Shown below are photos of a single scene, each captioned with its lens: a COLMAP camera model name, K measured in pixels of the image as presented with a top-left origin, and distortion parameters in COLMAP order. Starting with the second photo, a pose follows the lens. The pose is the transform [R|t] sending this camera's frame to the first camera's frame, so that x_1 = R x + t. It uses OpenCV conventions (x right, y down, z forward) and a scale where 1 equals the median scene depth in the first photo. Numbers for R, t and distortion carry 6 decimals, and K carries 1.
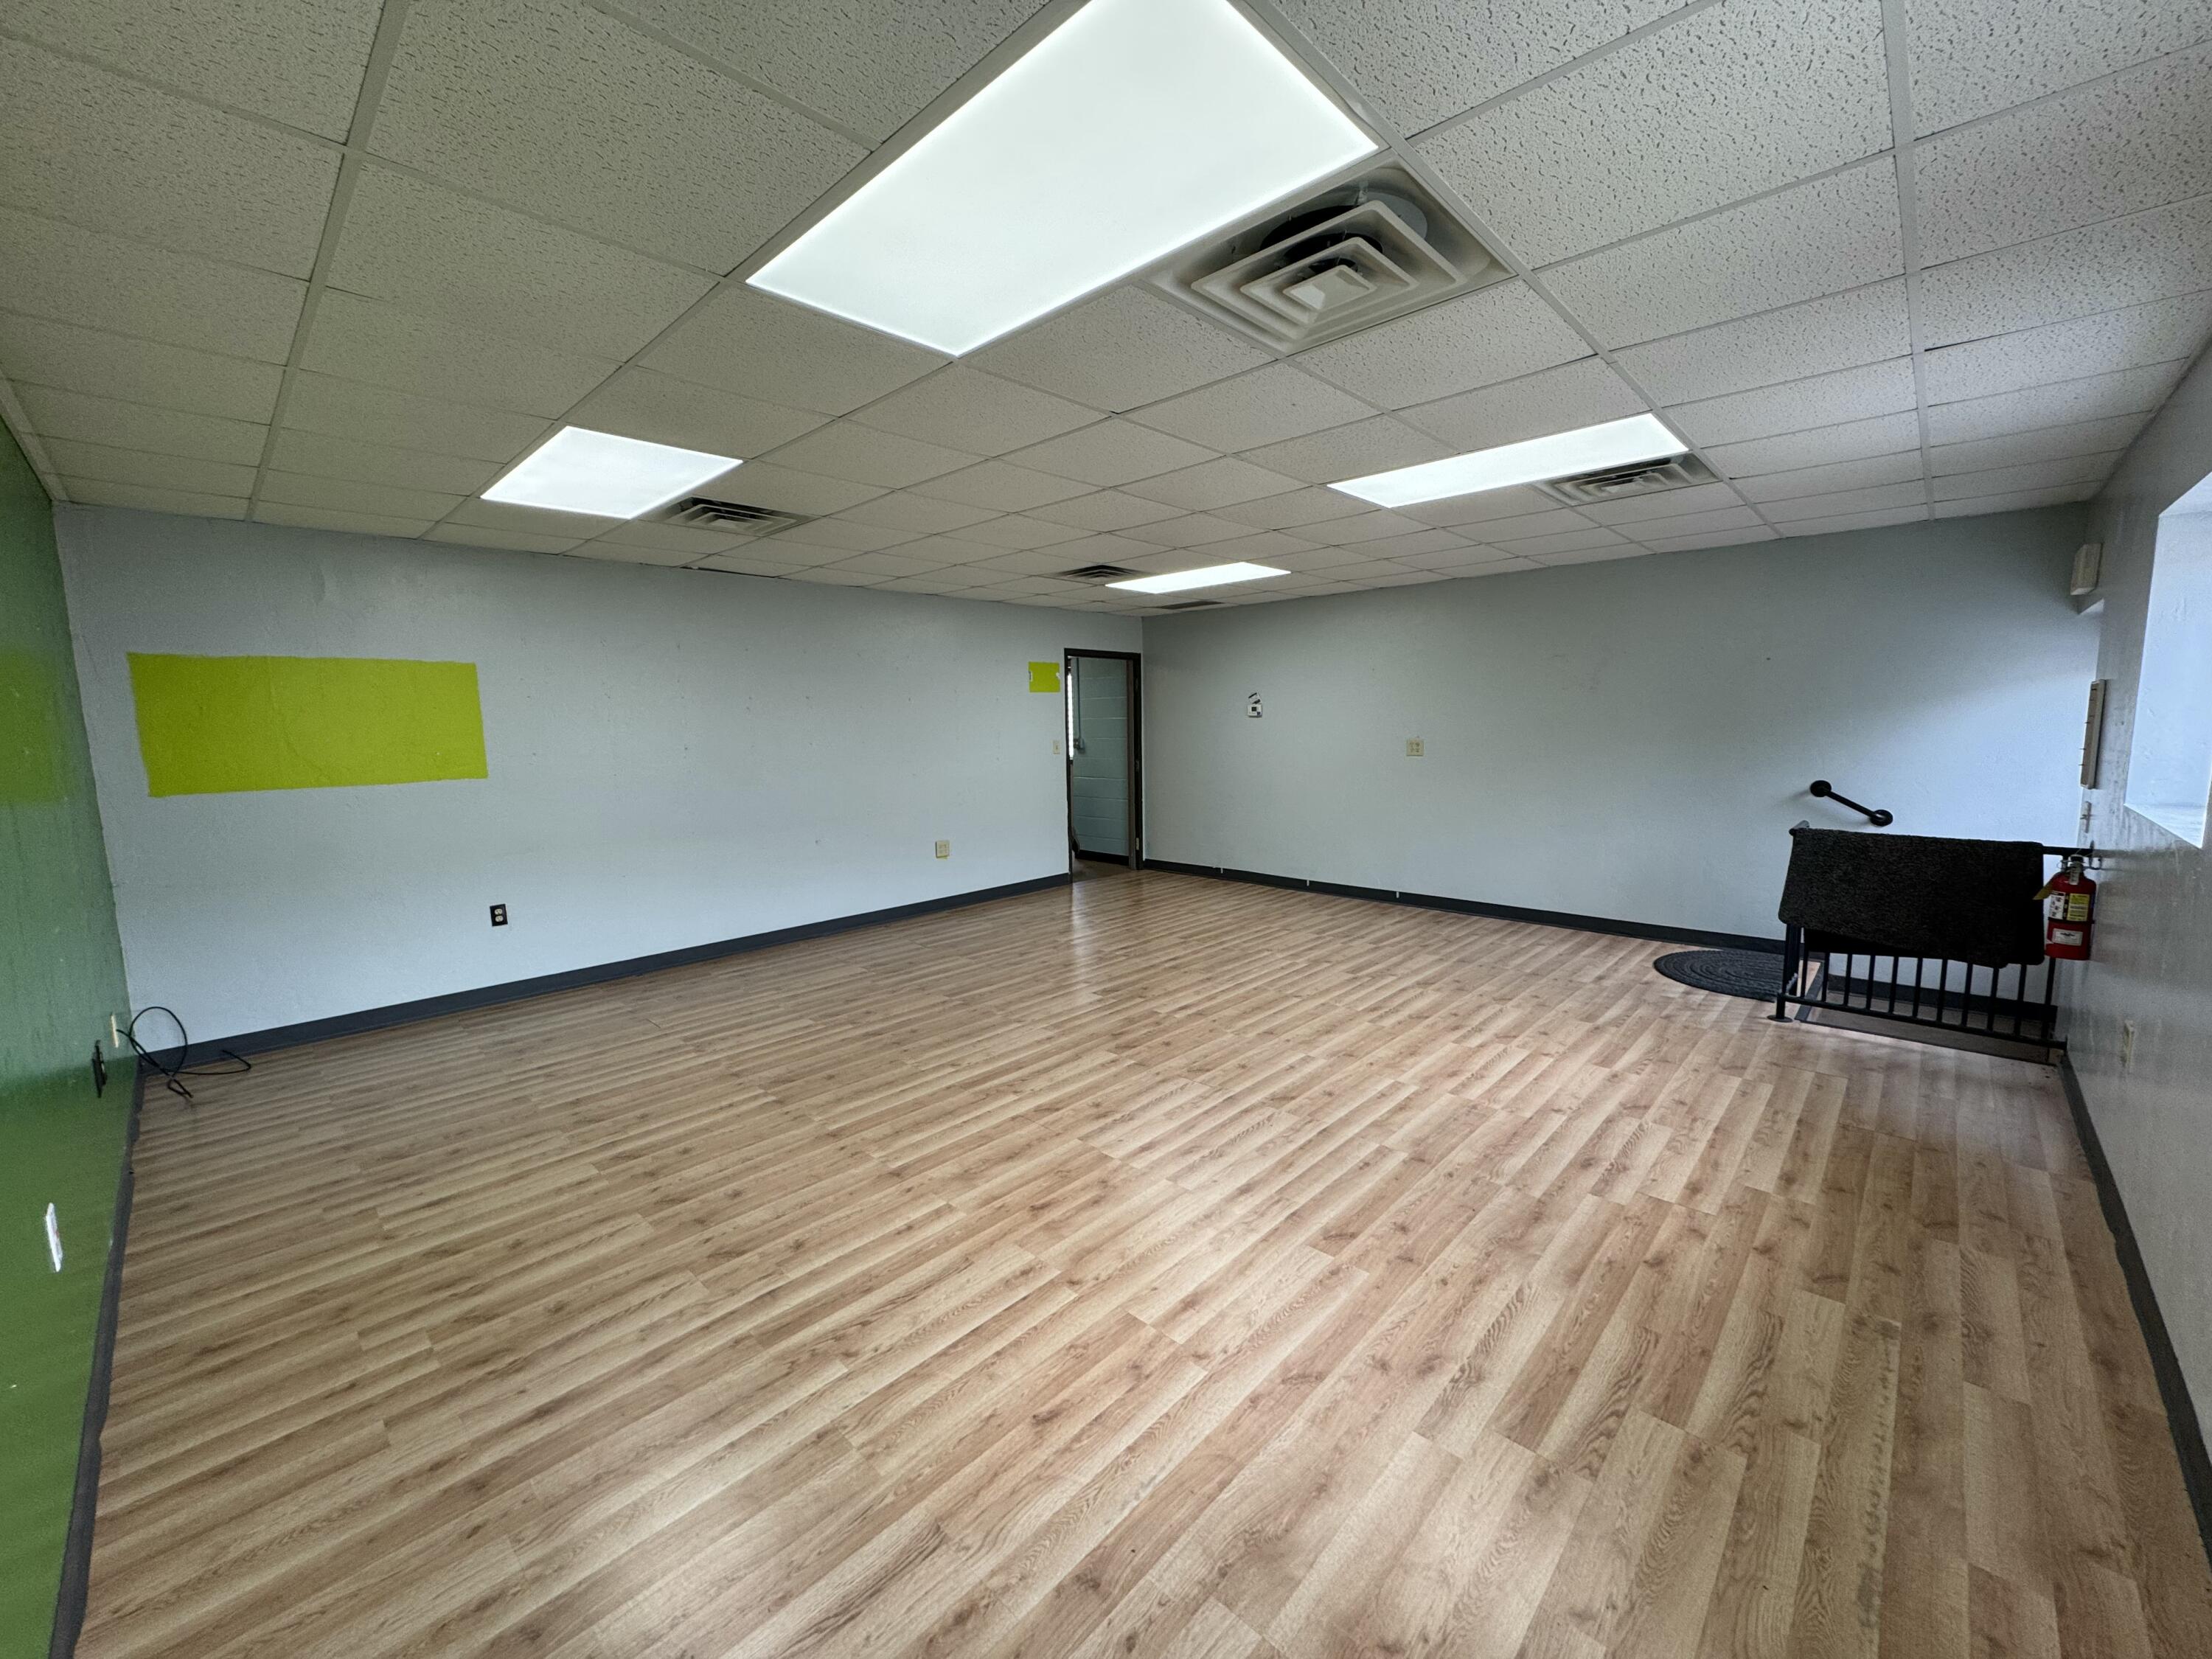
lens RADIAL K [[878.2, 0, 1106.0], [0, 878.2, 829.5], [0, 0, 1]] dist [-0.000137, -0.000029]
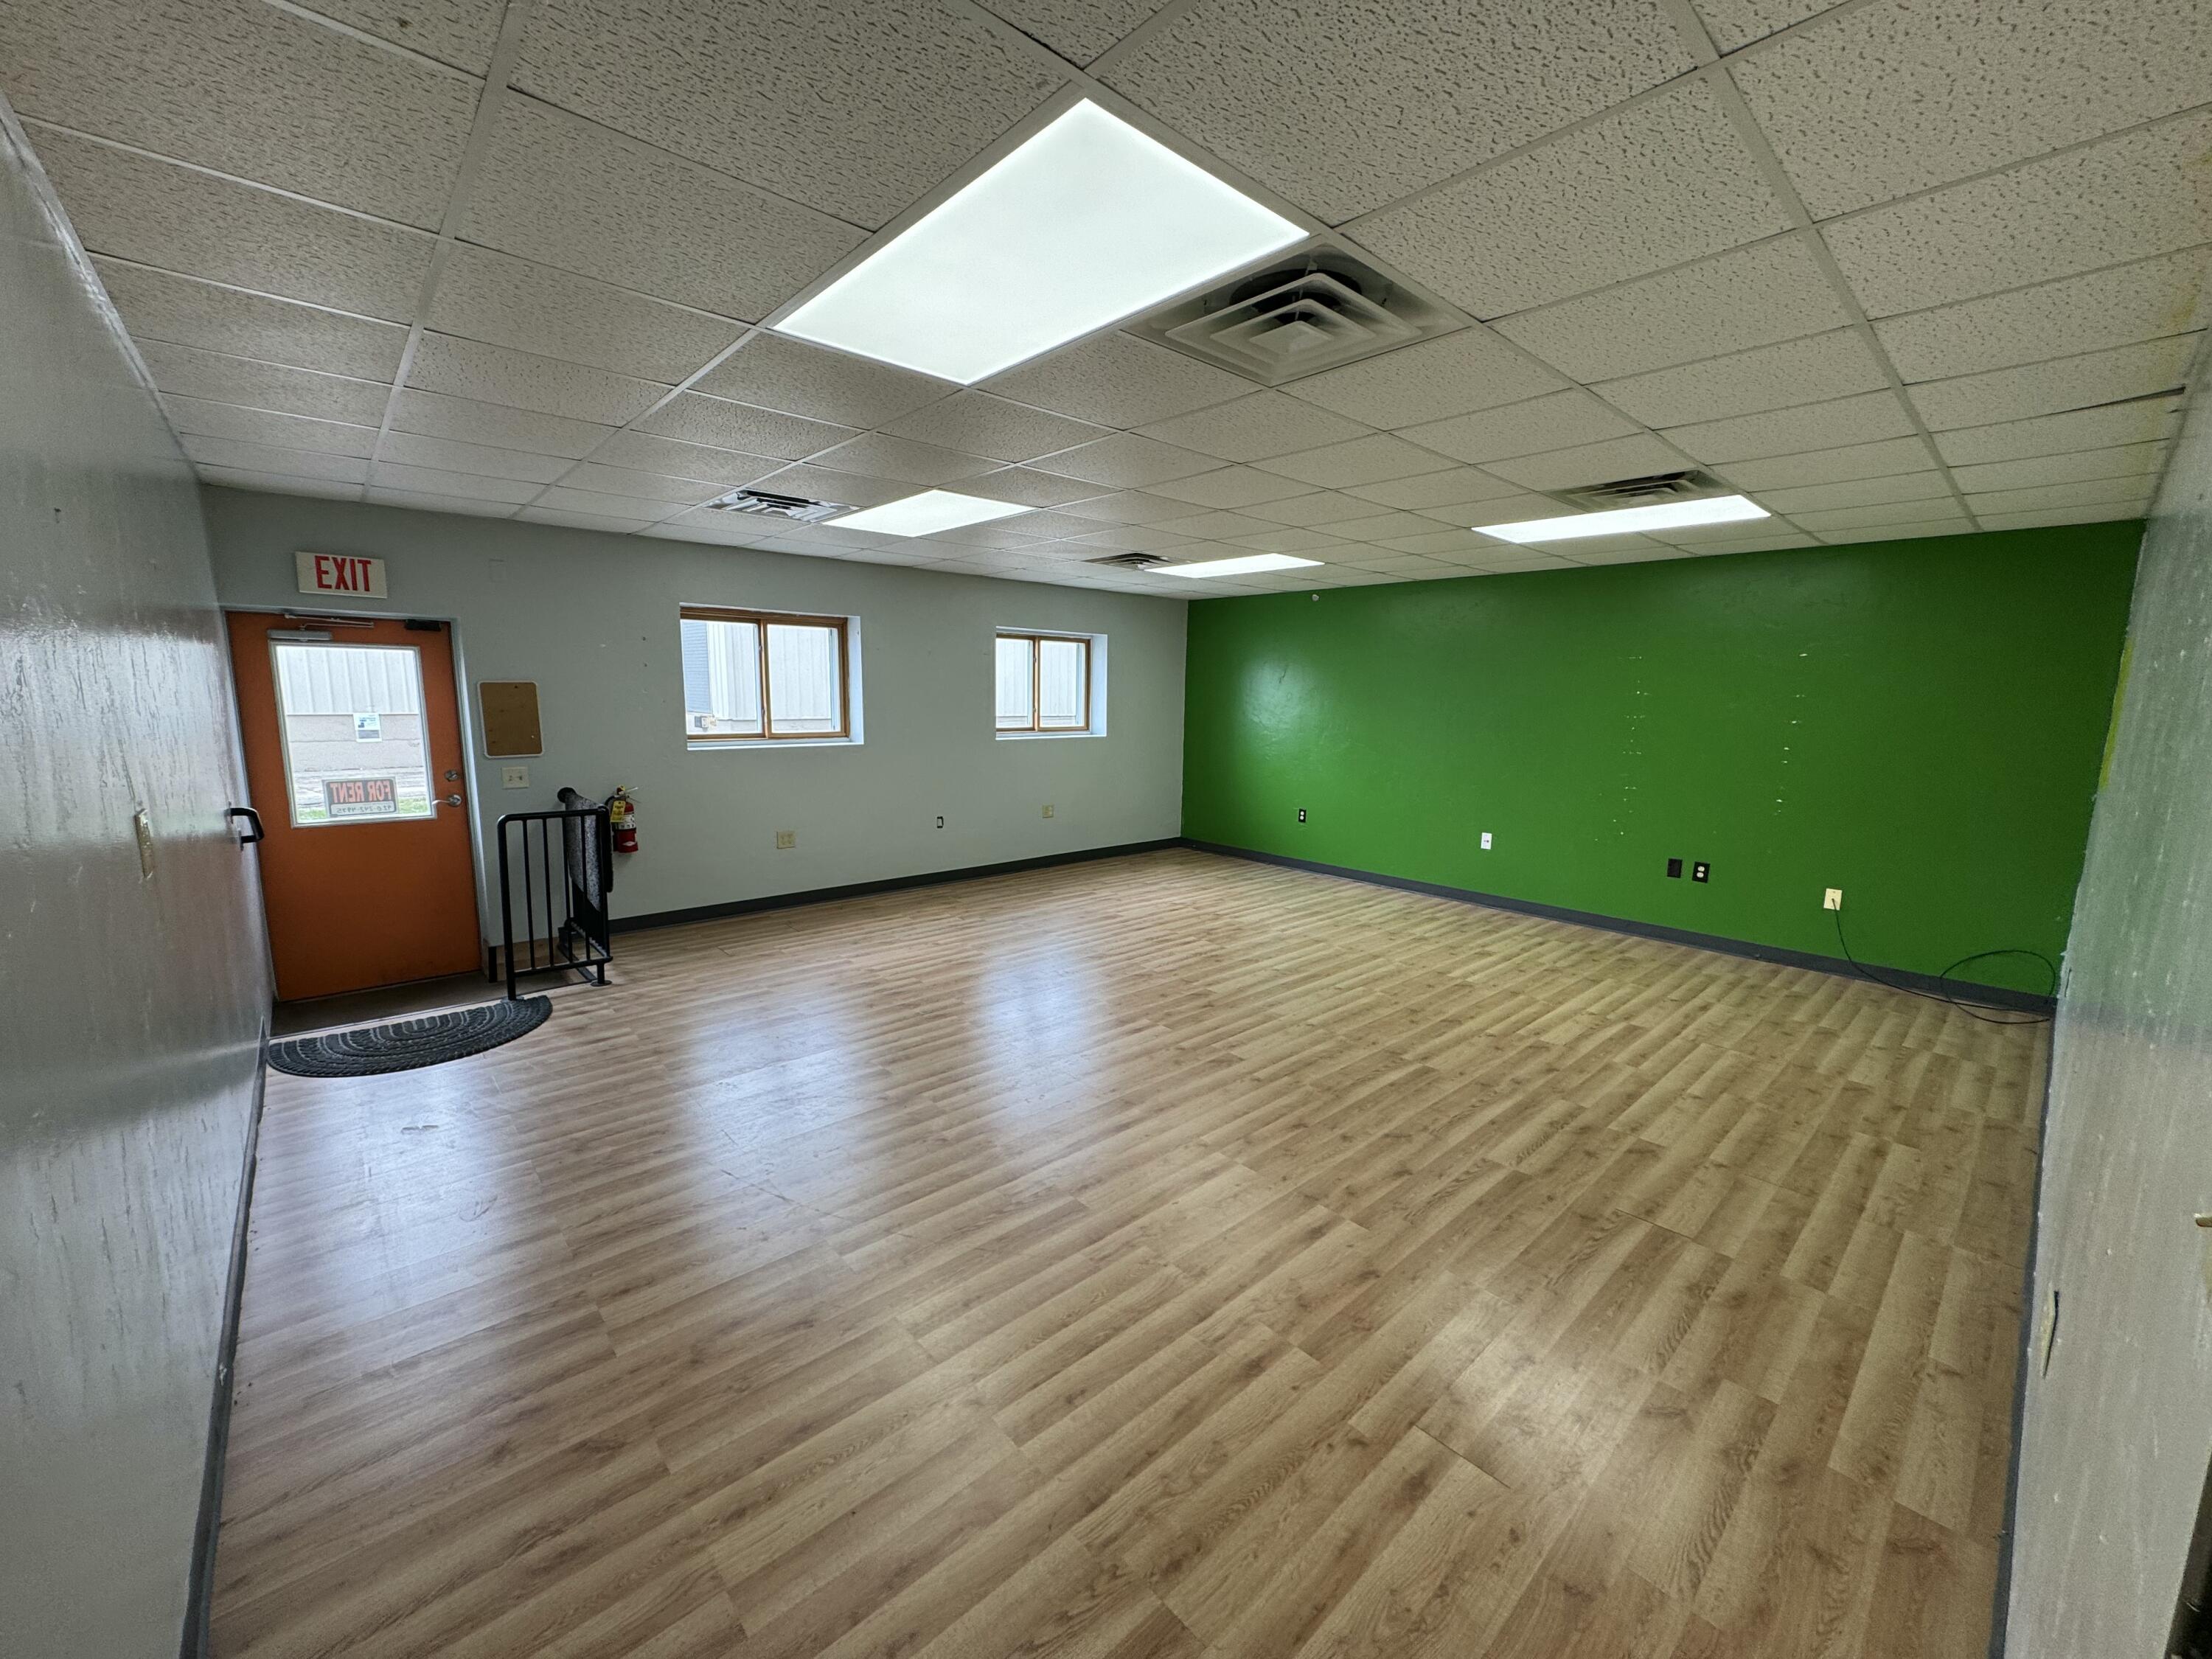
lens RADIAL K [[878.2, 0, 1106.0], [0, 878.2, 829.5], [0, 0, 1]] dist [-0.000137, -0.000029]
pose [[-0.997227, -0.009172, 0.073848, 0.069763], [0.011781, 0.960400, 0.278374, -0.315323], [-0.073477, 0.278472, -0.957630, 2.300354]]
